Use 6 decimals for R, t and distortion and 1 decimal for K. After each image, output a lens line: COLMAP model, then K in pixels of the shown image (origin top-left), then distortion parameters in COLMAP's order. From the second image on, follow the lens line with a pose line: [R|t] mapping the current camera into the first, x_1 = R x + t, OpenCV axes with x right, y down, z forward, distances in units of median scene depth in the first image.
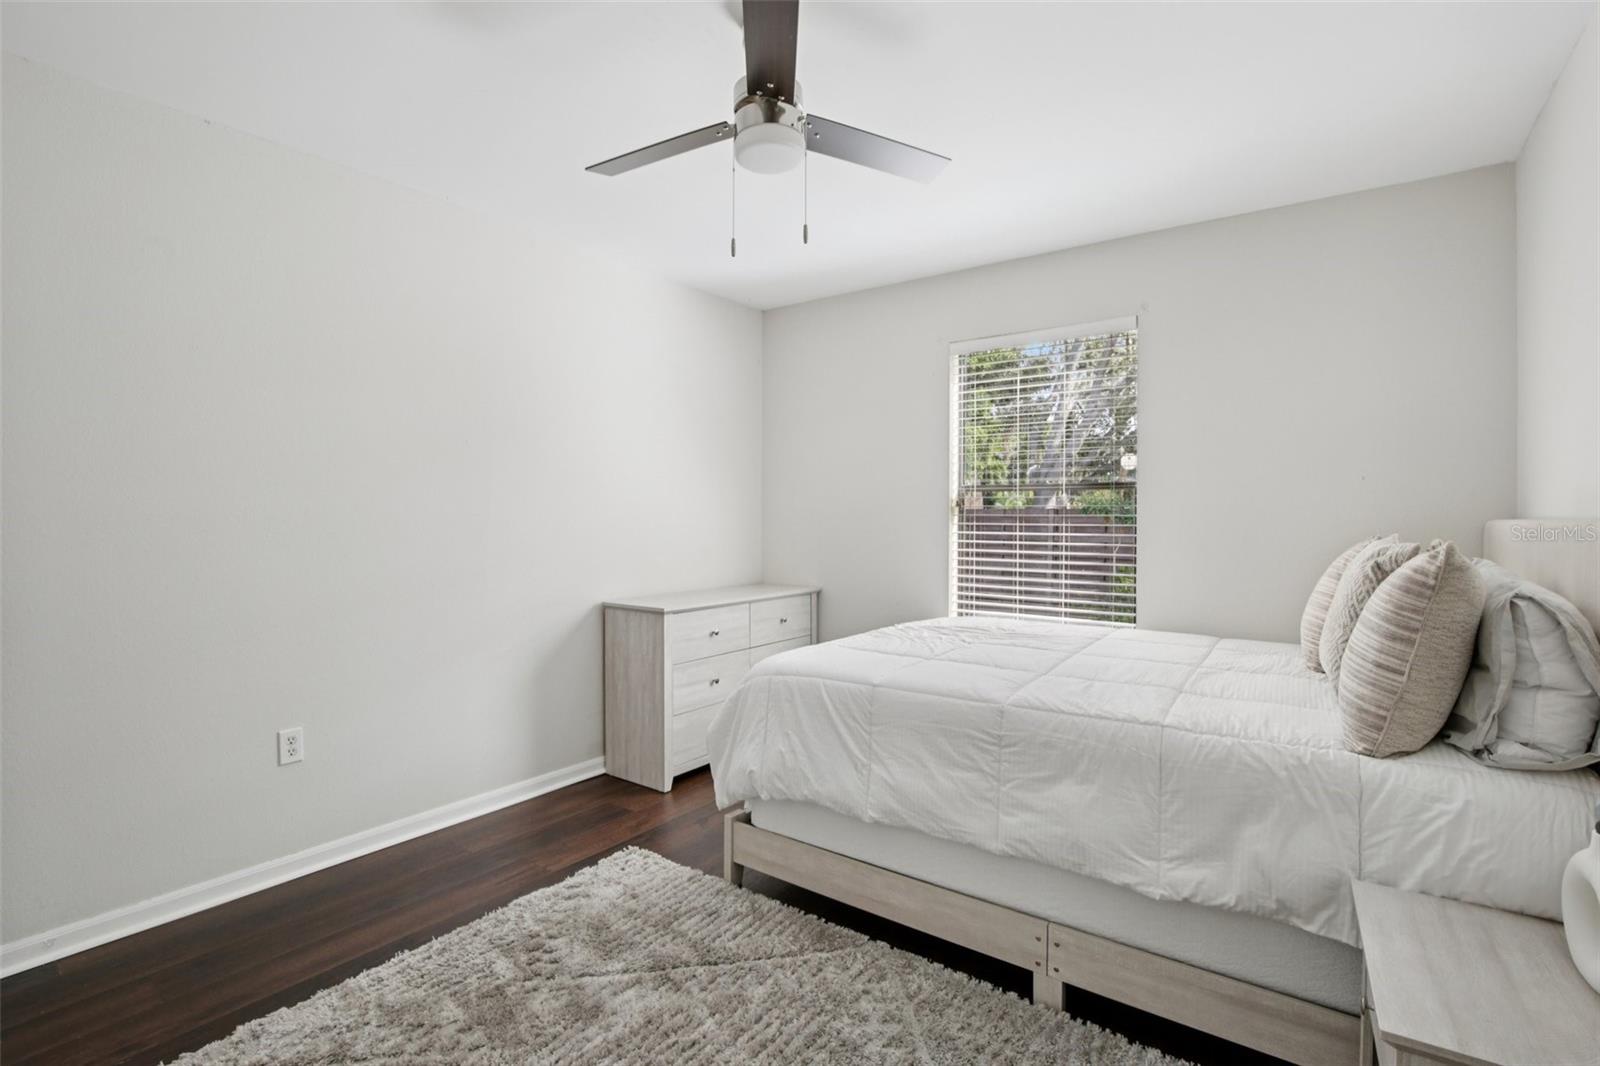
lens RADIAL K [[726.8, 0, 808.4], [0, 726.8, 517.3], [0, 0, 1]] dist [-0.020616, -0.000174]
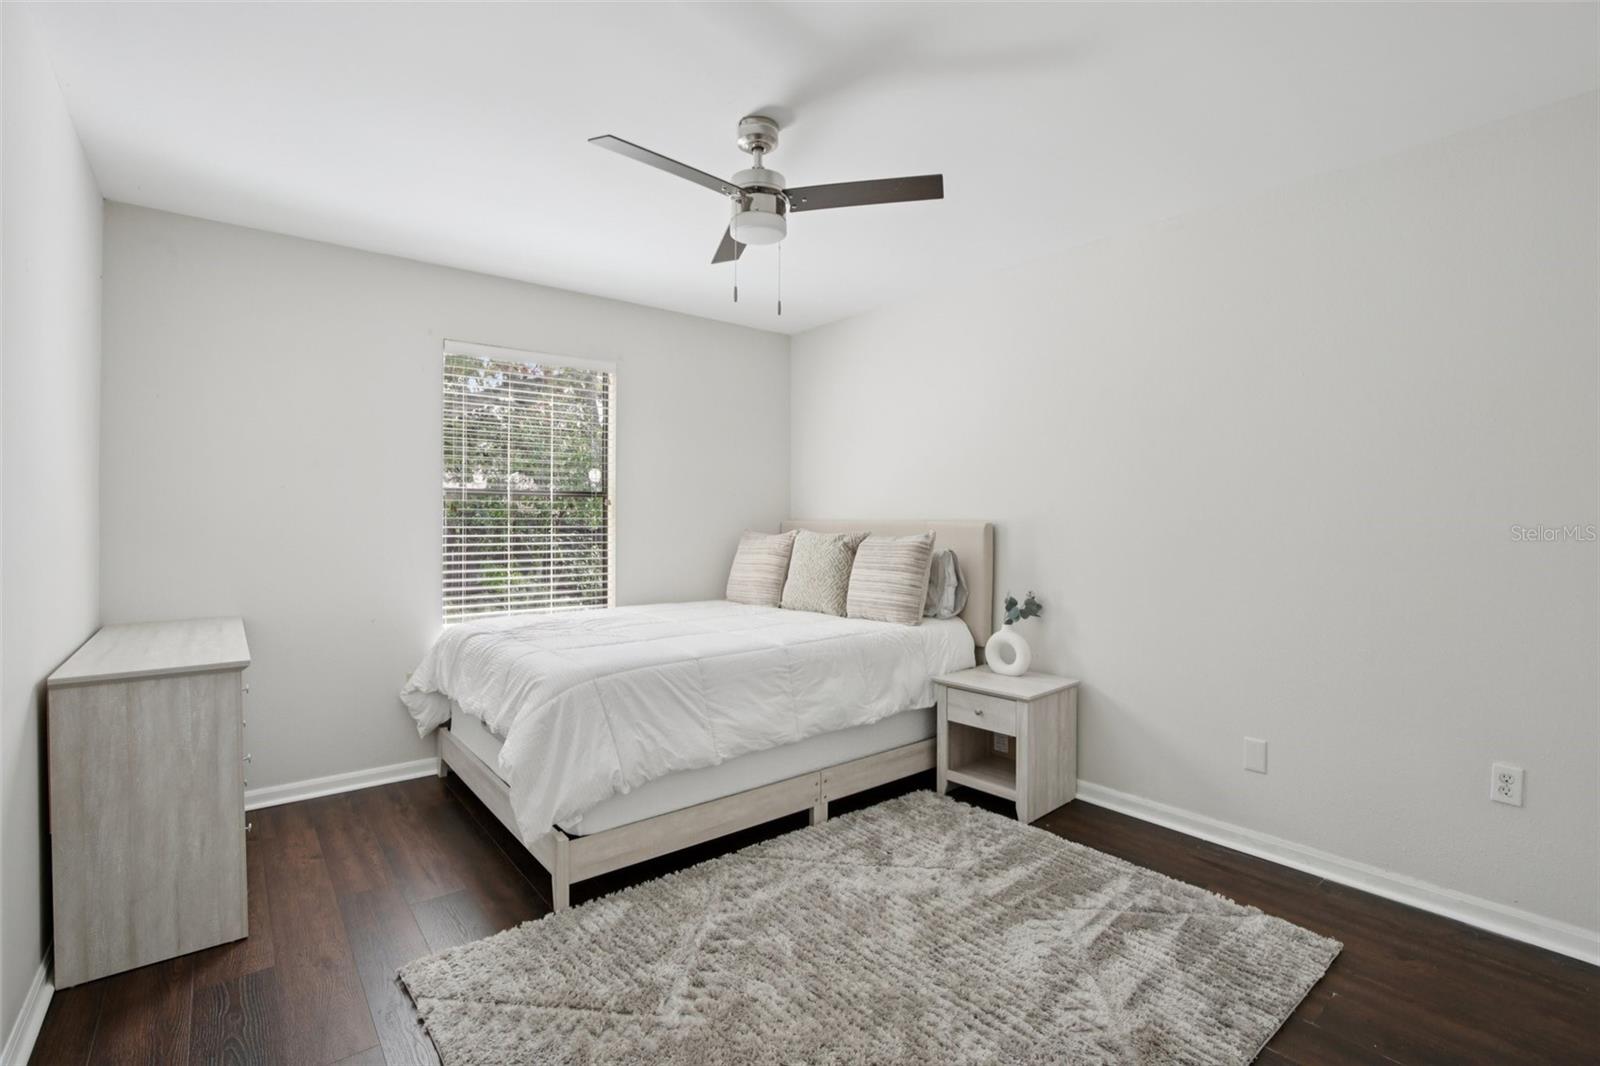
lens RADIAL K [[726.8, 0, 808.4], [0, 726.8, 517.3], [0, 0, 1]] dist [-0.020616, -0.000174]
pose [[0.263505, -0.001641, 0.964657, -1.094855], [0.001820, 0.999998, 0.001204, -0.008739], [-0.964656, 0.001438, 0.263507, 0.520732]]
